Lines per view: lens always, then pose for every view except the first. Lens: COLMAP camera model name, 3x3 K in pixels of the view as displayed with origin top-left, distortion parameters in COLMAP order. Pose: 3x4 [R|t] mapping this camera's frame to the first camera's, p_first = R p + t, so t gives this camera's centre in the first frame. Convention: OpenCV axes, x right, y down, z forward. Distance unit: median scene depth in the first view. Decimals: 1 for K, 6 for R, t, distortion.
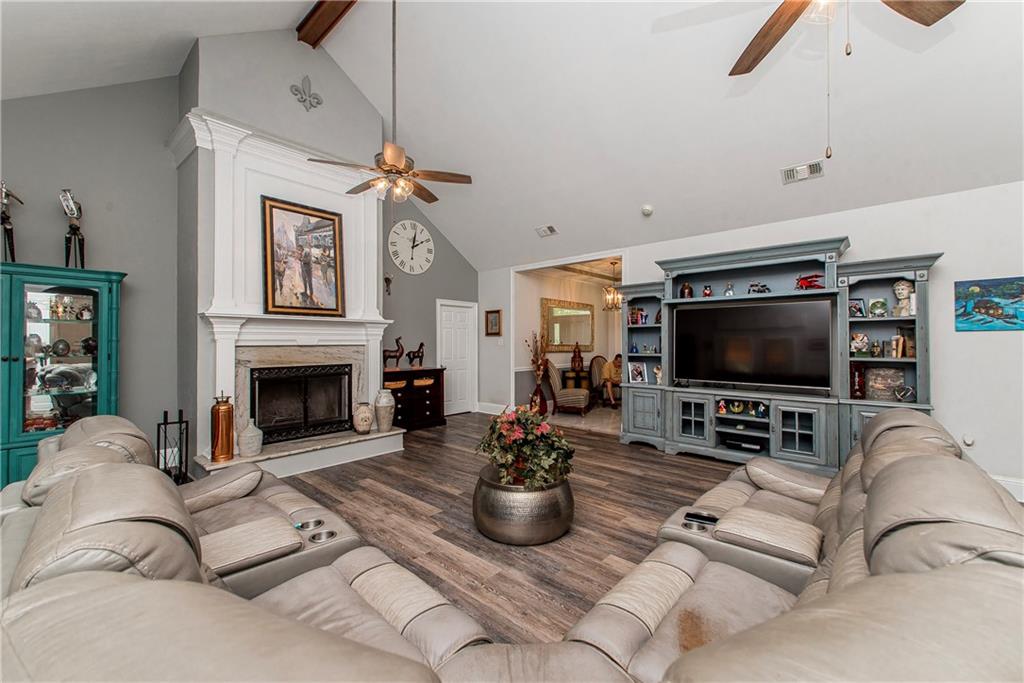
lens RADIAL K [[405.9, 0, 515.3], [0, 405.9, 340.0], [0, 0, 1]] dist [0.003887, 0.000076]
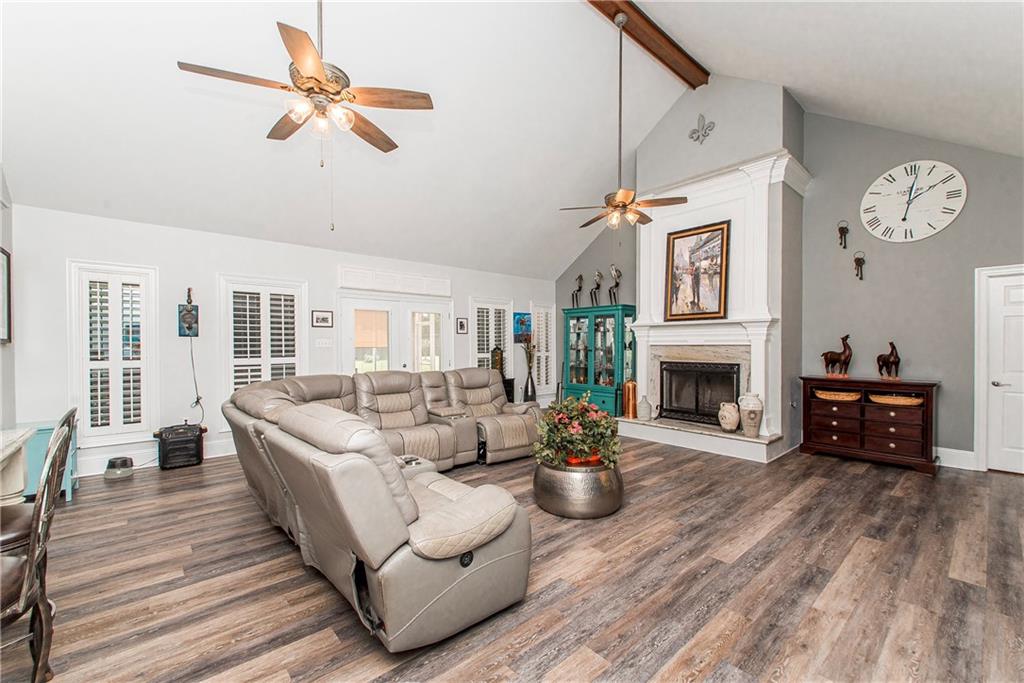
lens RADIAL K [[432.5, 0, 515.8], [0, 432.5, 346.7], [0, 0, 1]] dist [-0.003494, -0.000809]
pose [[-0.137800, 0.008636, -0.990422, 0.791943], [0.007909, 0.999940, 0.007618, 0.003844], [0.990429, -0.006784, -0.137860, 0.639317]]
